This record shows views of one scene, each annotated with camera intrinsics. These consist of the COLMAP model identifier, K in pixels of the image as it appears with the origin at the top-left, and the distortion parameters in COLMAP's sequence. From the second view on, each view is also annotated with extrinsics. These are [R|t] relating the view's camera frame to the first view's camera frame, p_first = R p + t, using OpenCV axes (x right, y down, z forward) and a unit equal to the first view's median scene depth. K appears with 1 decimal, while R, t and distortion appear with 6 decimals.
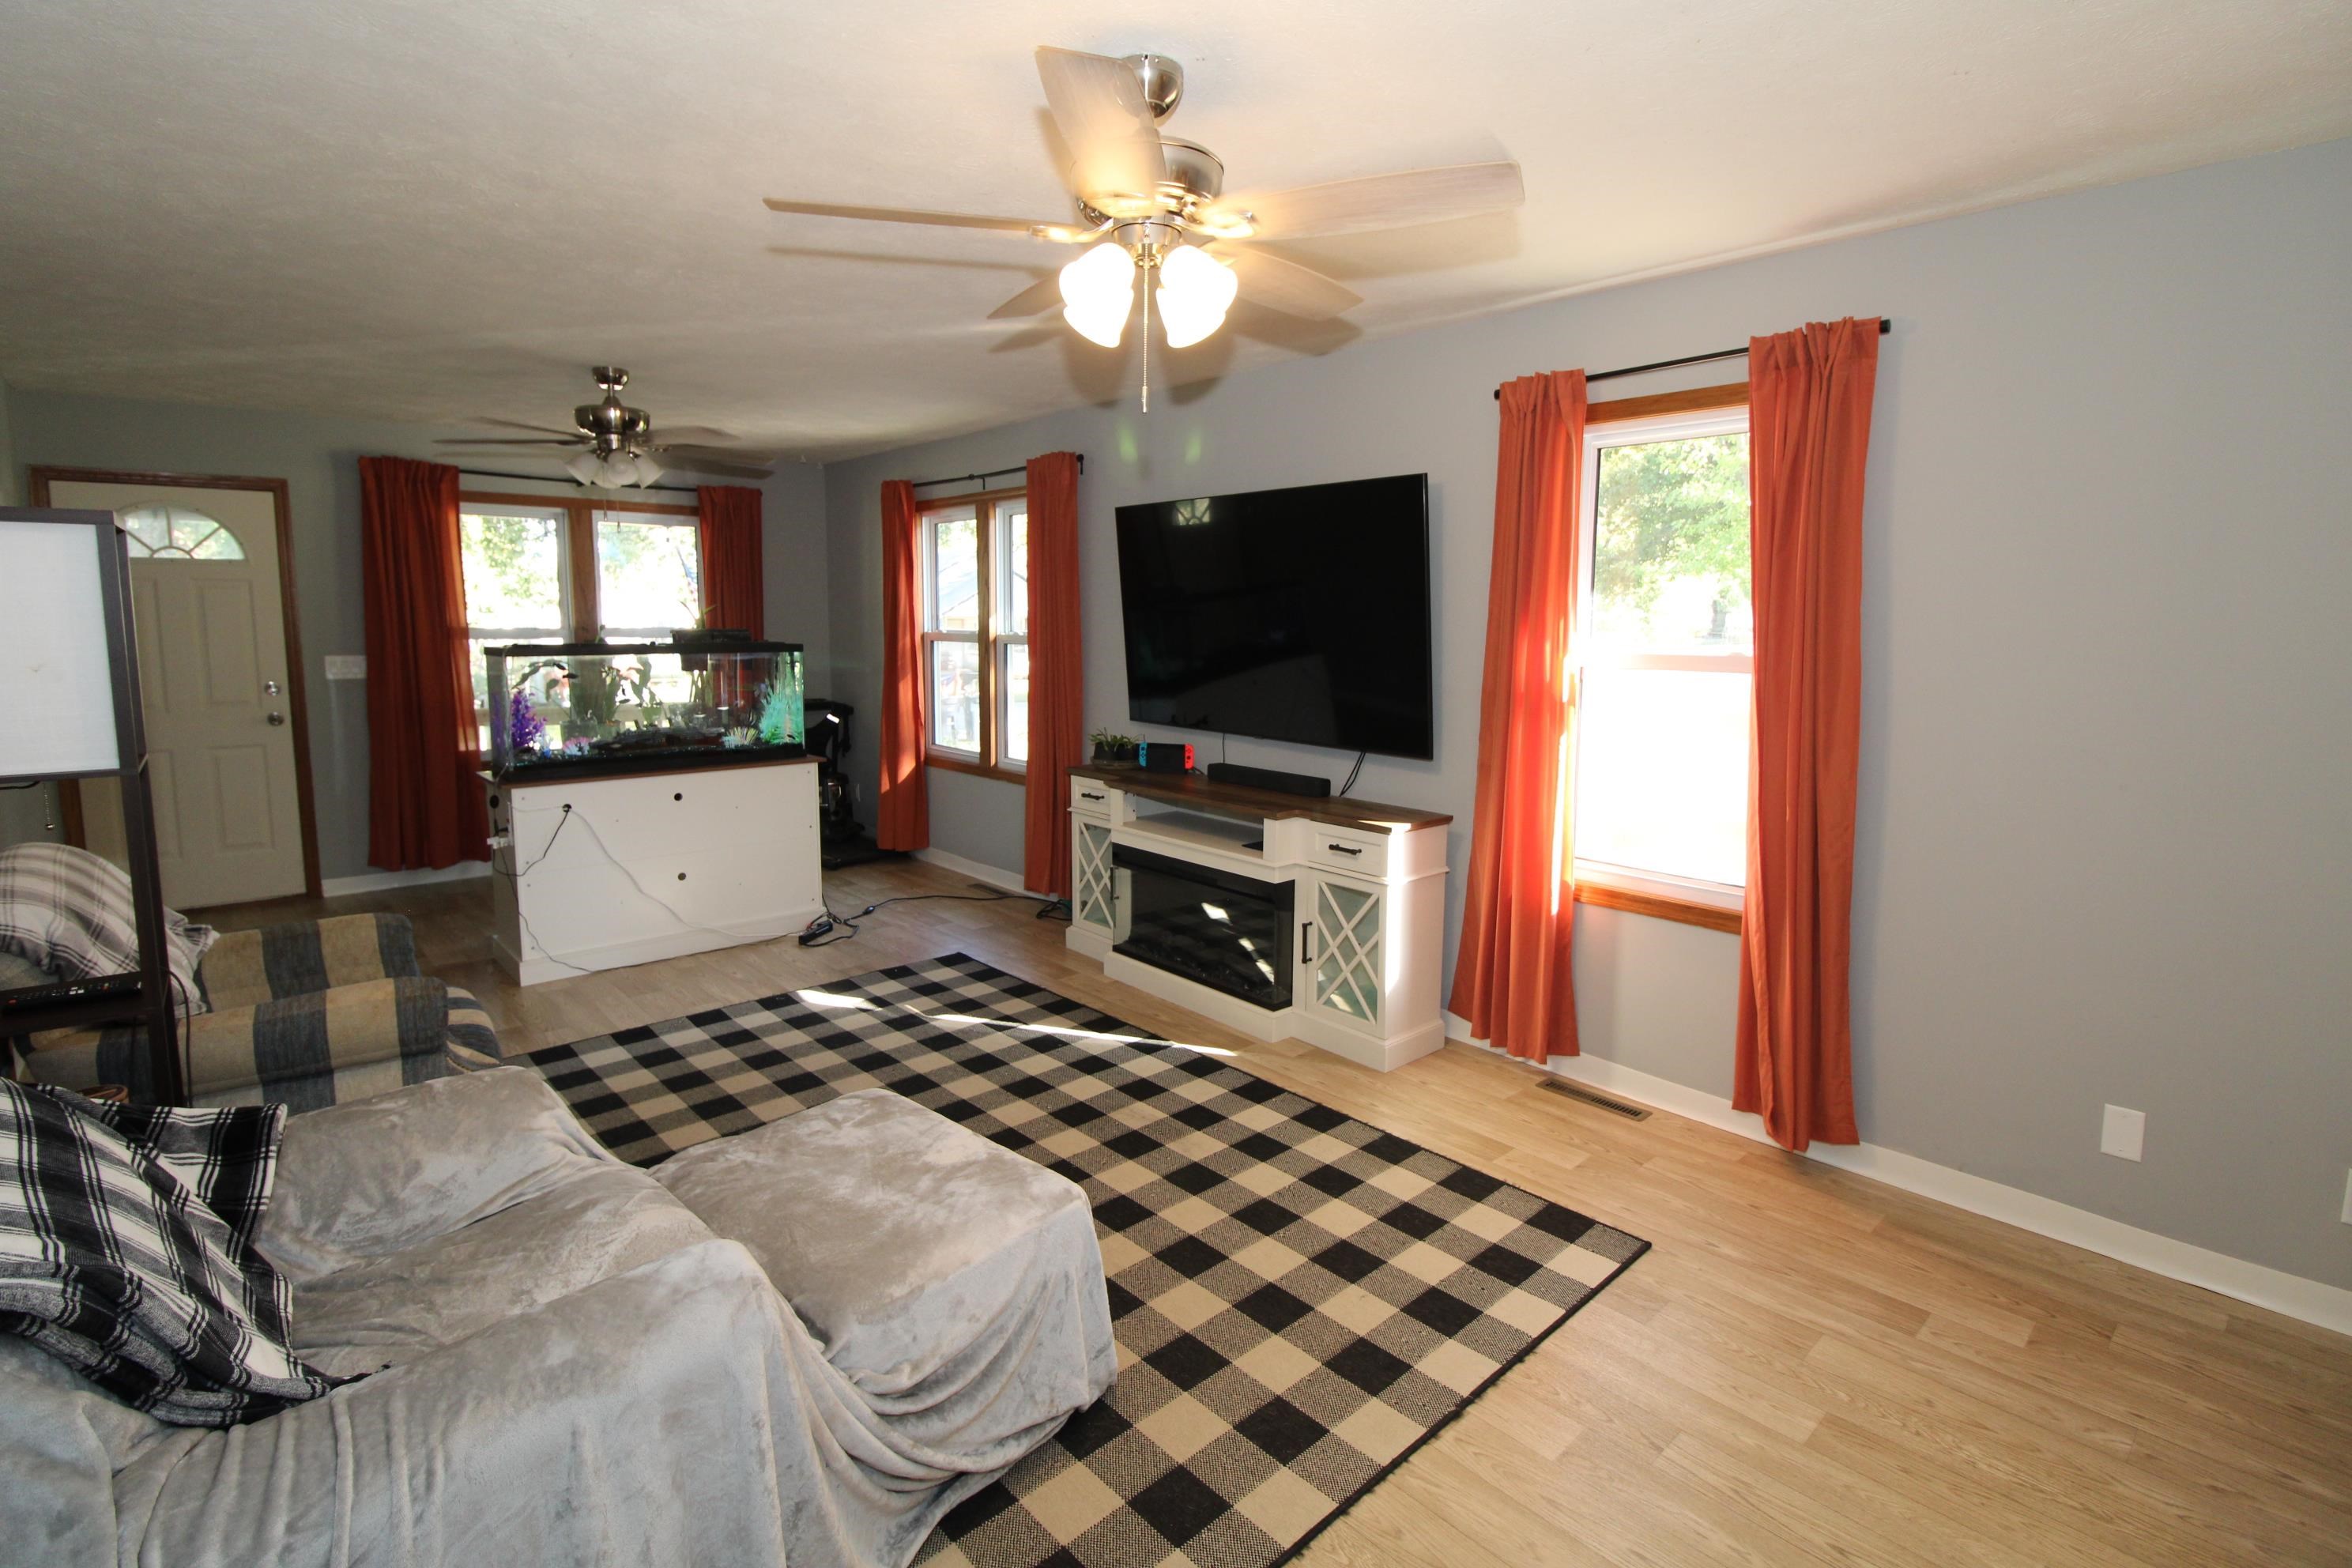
lens RADIAL K [[1099.3, 0, 1178.8], [0, 1099.3, 750.5], [0, 0, 1]] dist [-0.004045, -0.010007]
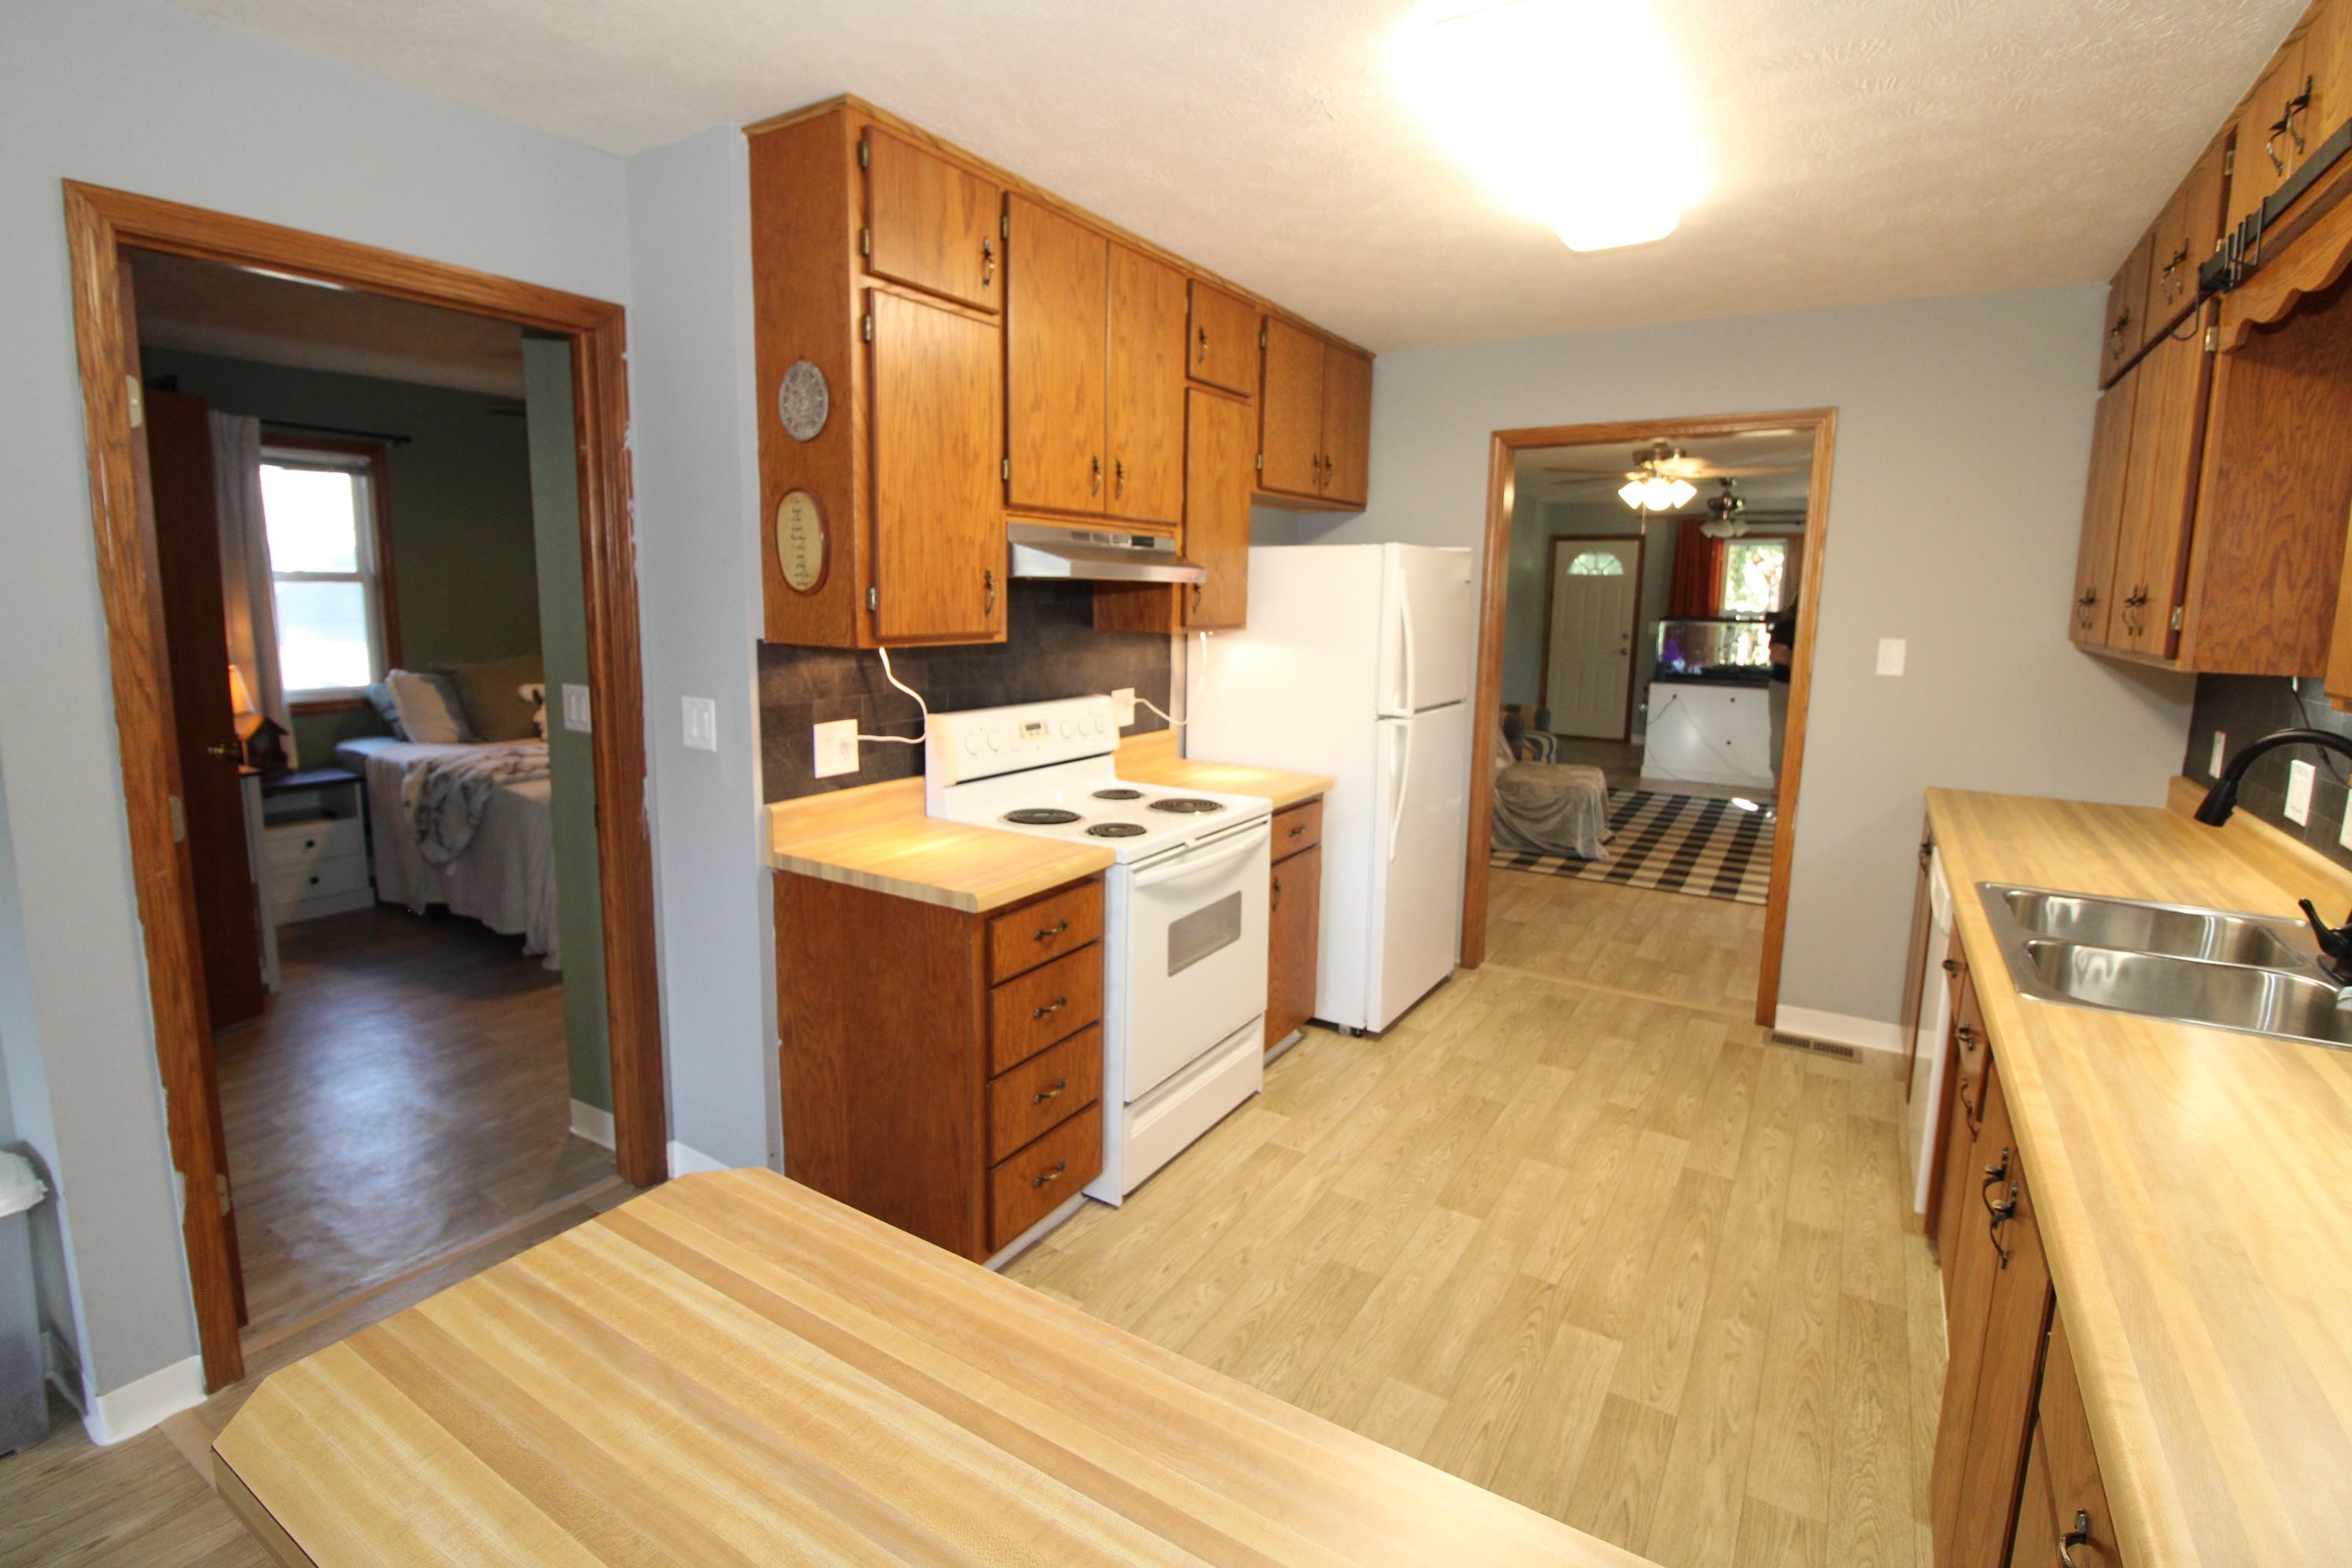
lens RADIAL K [[1099.3, 0, 1170.0], [0, 1099.3, 741.9], [0, 0, 1]] dist [-0.004045, -0.010007]
pose [[0.268233, 0.130975, -0.954409, 1.275601], [-0.131924, 0.986375, 0.098285, 0.065195], [0.954278, 0.099546, 0.281857, -0.516181]]
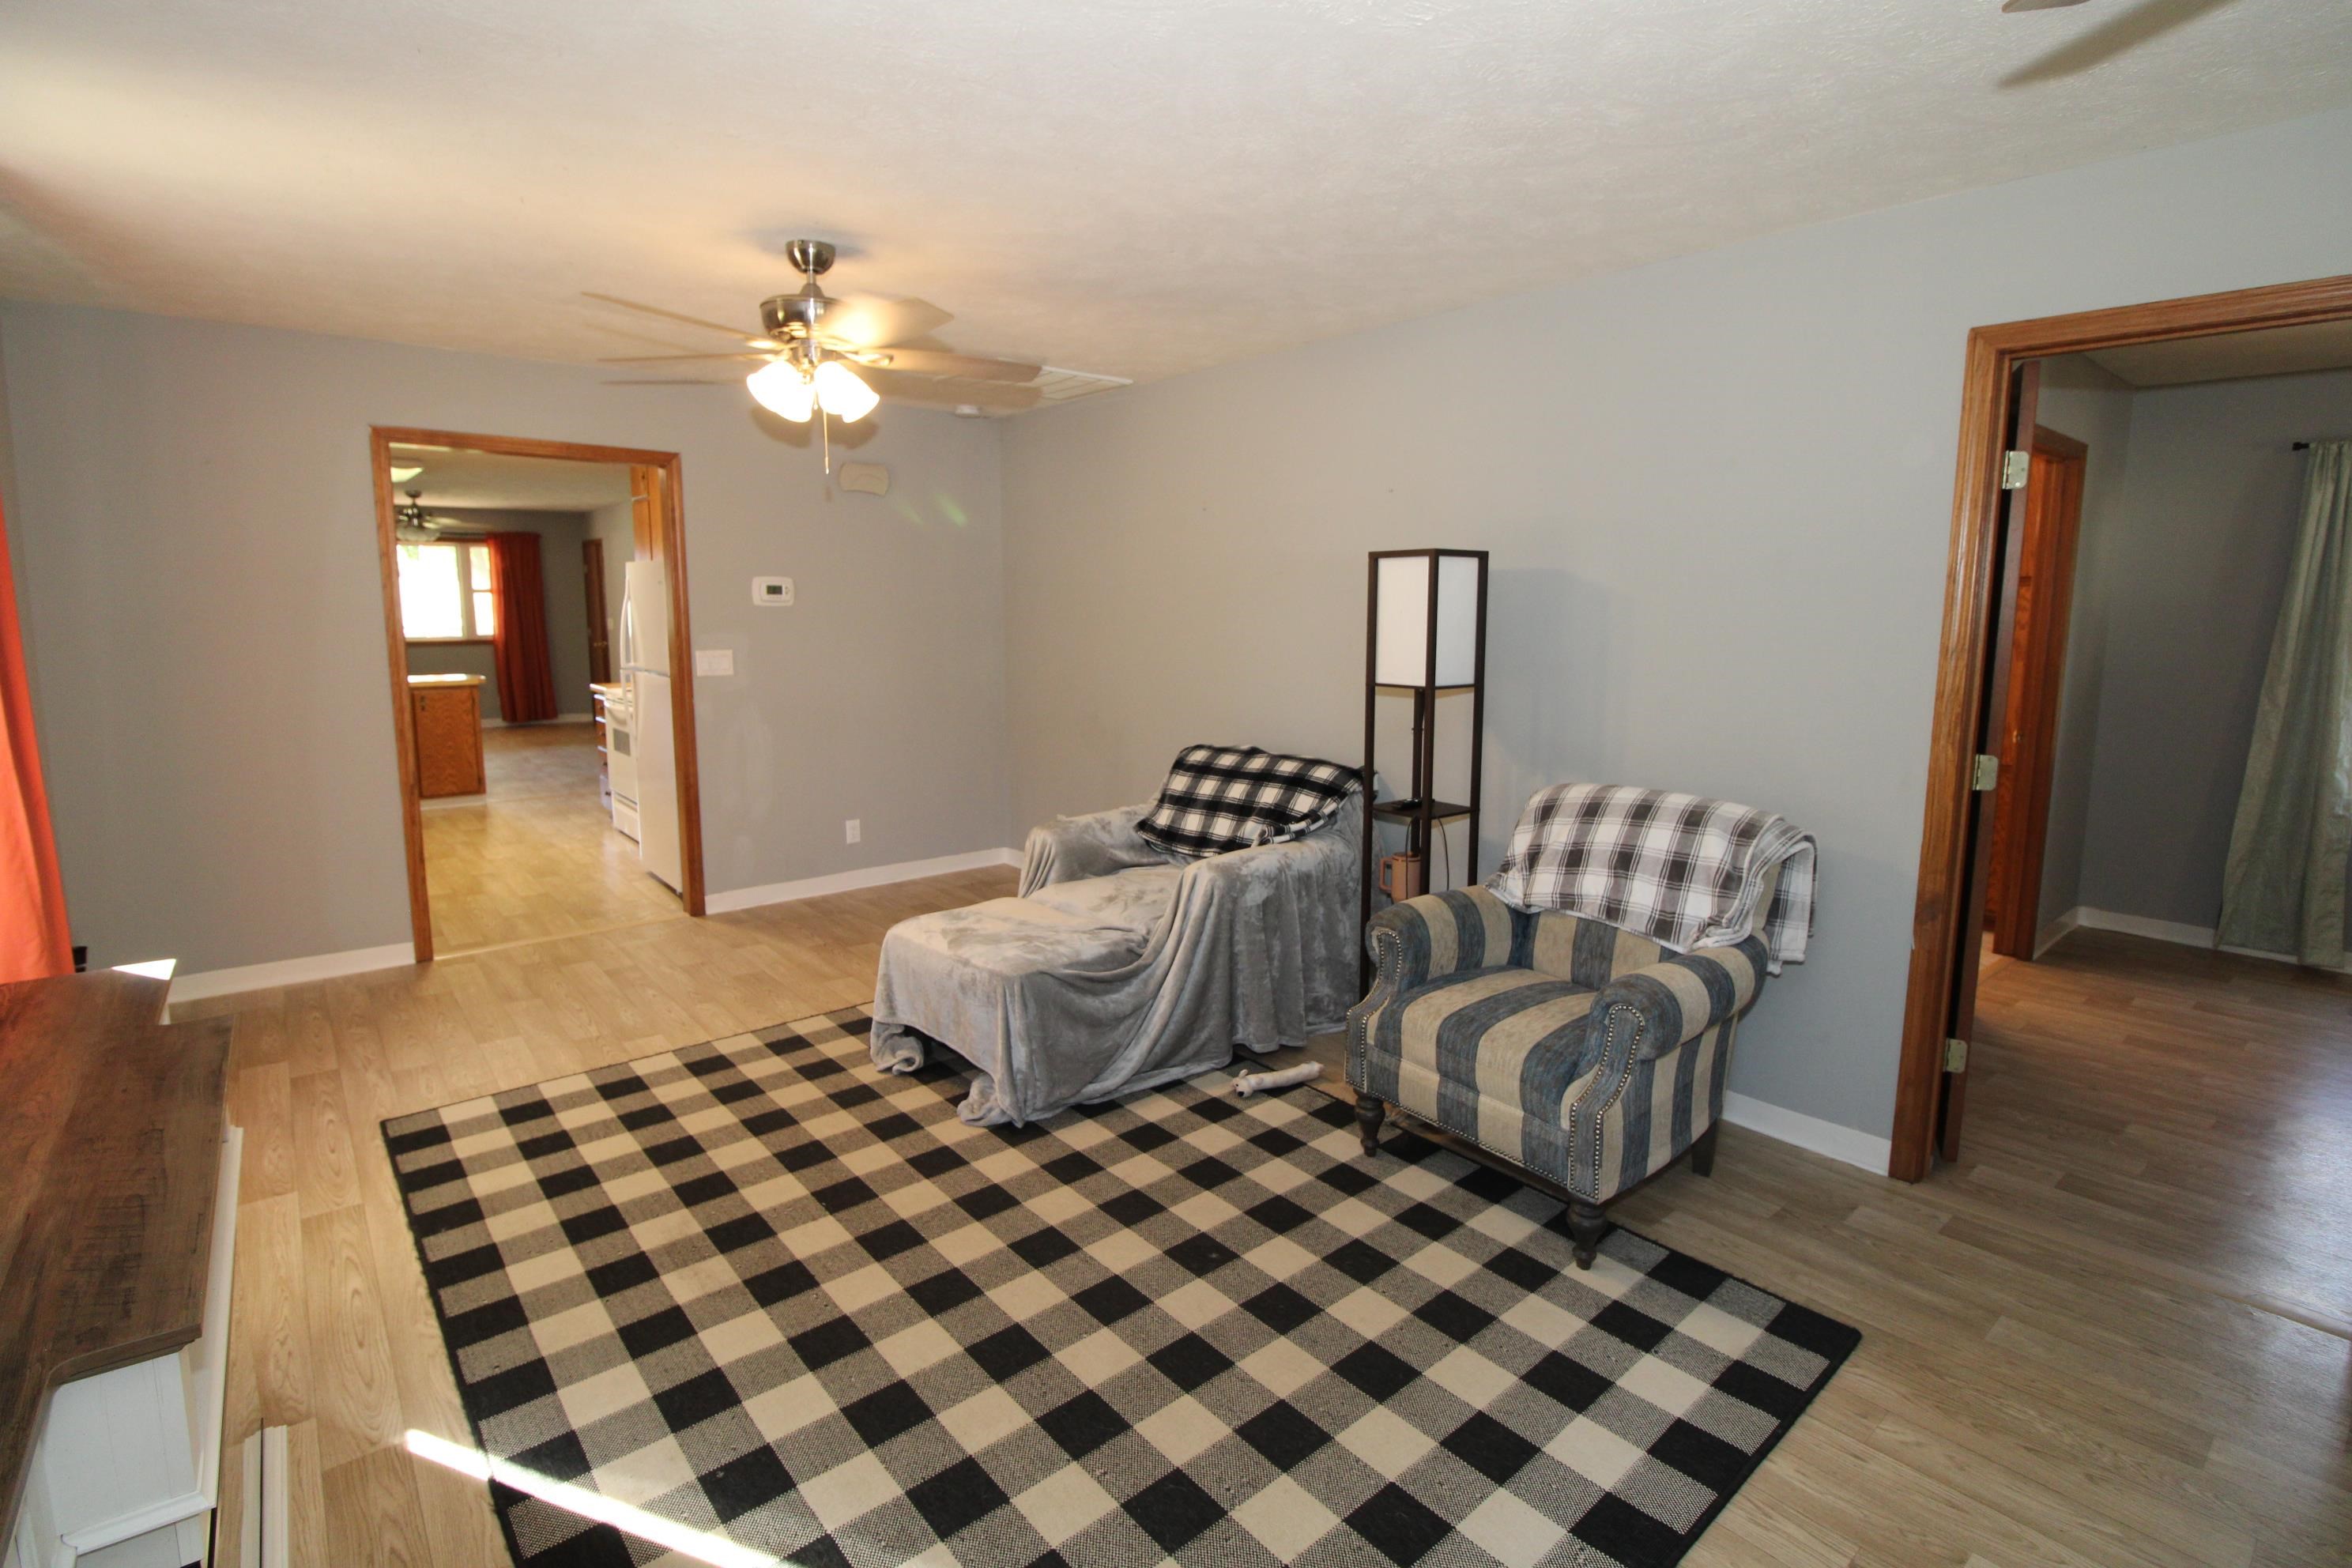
lens RADIAL K [[1099.3, 0, 1175.6], [0, 1099.3, 735.4], [0, 0, 1]] dist [-0.004045, -0.010007]
pose [[-0.998982, -0.020282, 0.040285, -0.306489], [-0.010008, 0.970597, 0.240503, -0.163515], [-0.043978, 0.239856, -0.969812, 1.307141]]
